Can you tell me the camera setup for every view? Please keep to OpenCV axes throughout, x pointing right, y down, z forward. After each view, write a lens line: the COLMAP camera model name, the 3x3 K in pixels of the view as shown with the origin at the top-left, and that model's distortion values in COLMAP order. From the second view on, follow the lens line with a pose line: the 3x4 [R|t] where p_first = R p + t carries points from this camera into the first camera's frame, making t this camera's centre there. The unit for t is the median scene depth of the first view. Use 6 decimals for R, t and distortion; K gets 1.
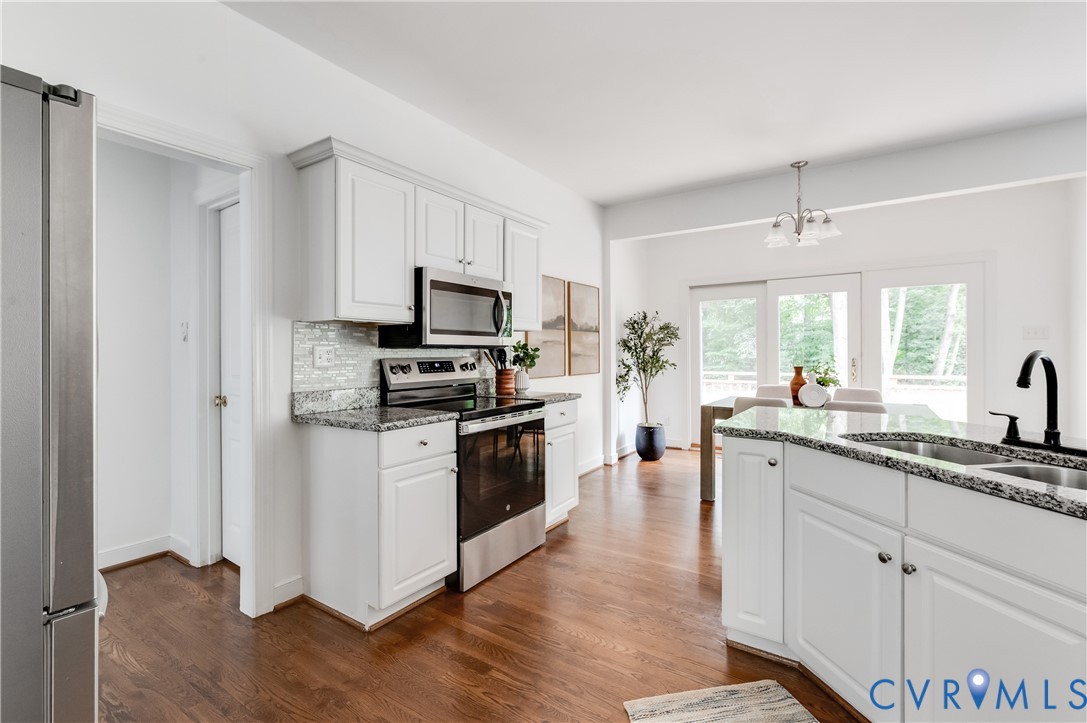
lens RADIAL K [[486.7, 0, 539.1], [0, 486.7, 352.8], [0, 0, 1]] dist [0.002235, -0.002024]
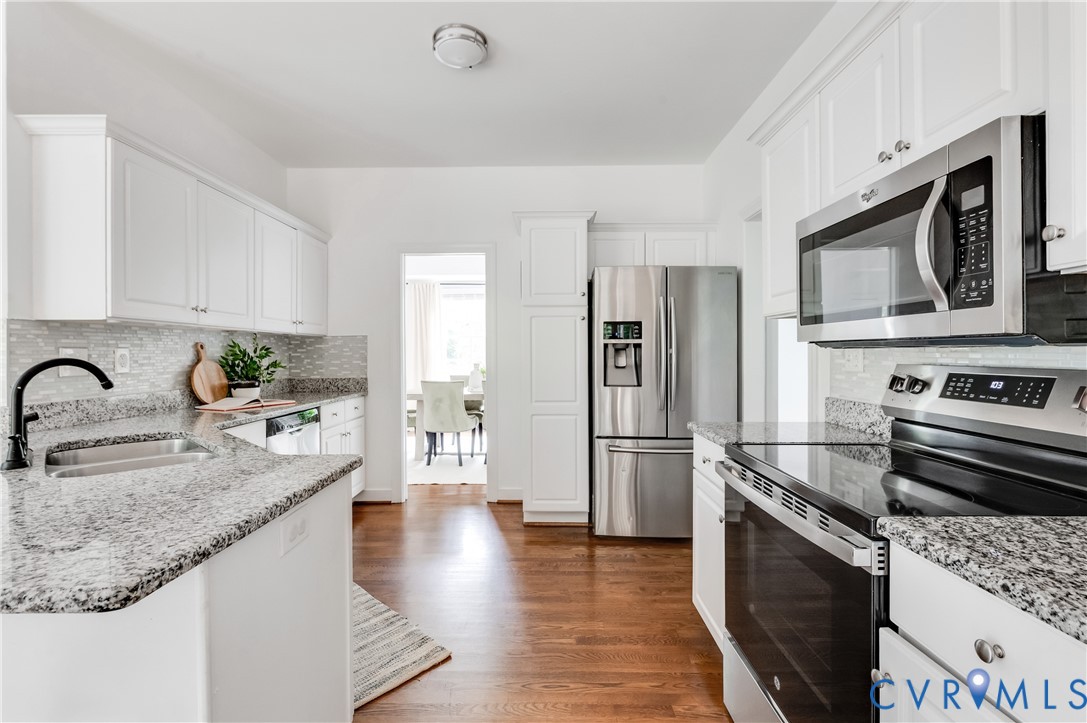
lens RADIAL K [[486.7, 0, 541.7], [0, 486.7, 351.1], [0, 0, 1]] dist [0.002235, -0.002024]
pose [[-0.831601, 0.005304, -0.555348, 0.341783], [0.005960, 0.999982, 0.000626, -0.006406], [0.555341, -0.002789, -0.831618, 1.114015]]
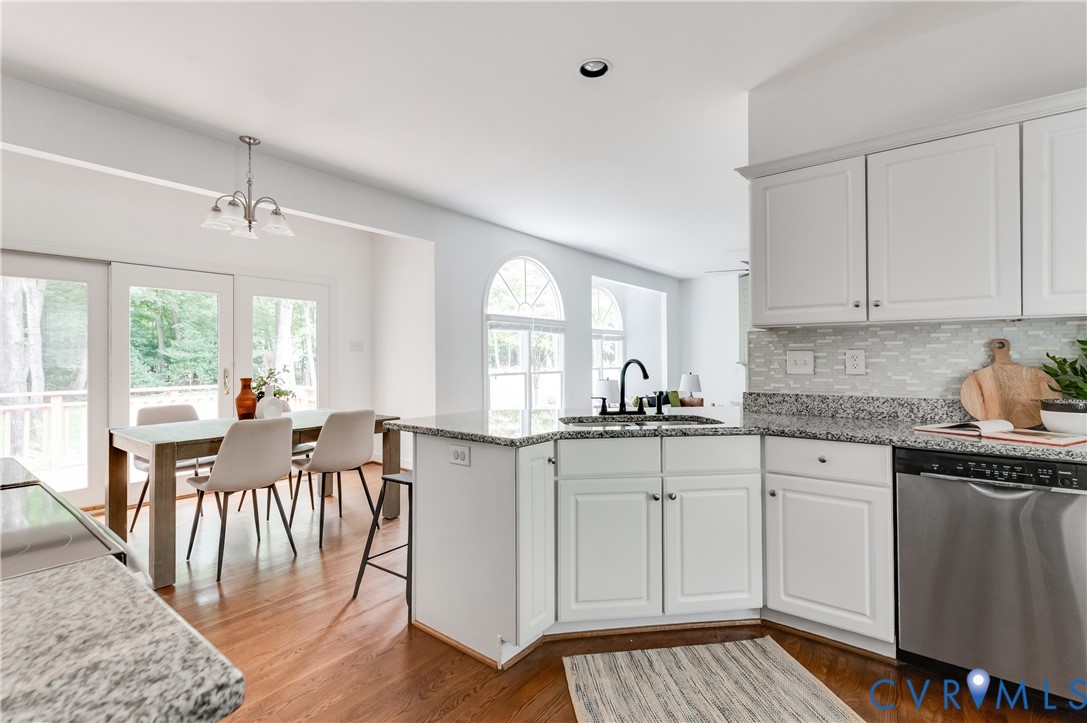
lens RADIAL K [[486.7, 0, 535.4], [0, 486.7, 360.9], [0, 0, 1]] dist [0.002235, -0.002024]
pose [[0.071965, 0.000671, 0.997407, -0.355136], [0.003814, 0.999992, -0.000948, 0.001954], [-0.997400, 0.003873, 0.071962, 0.560993]]
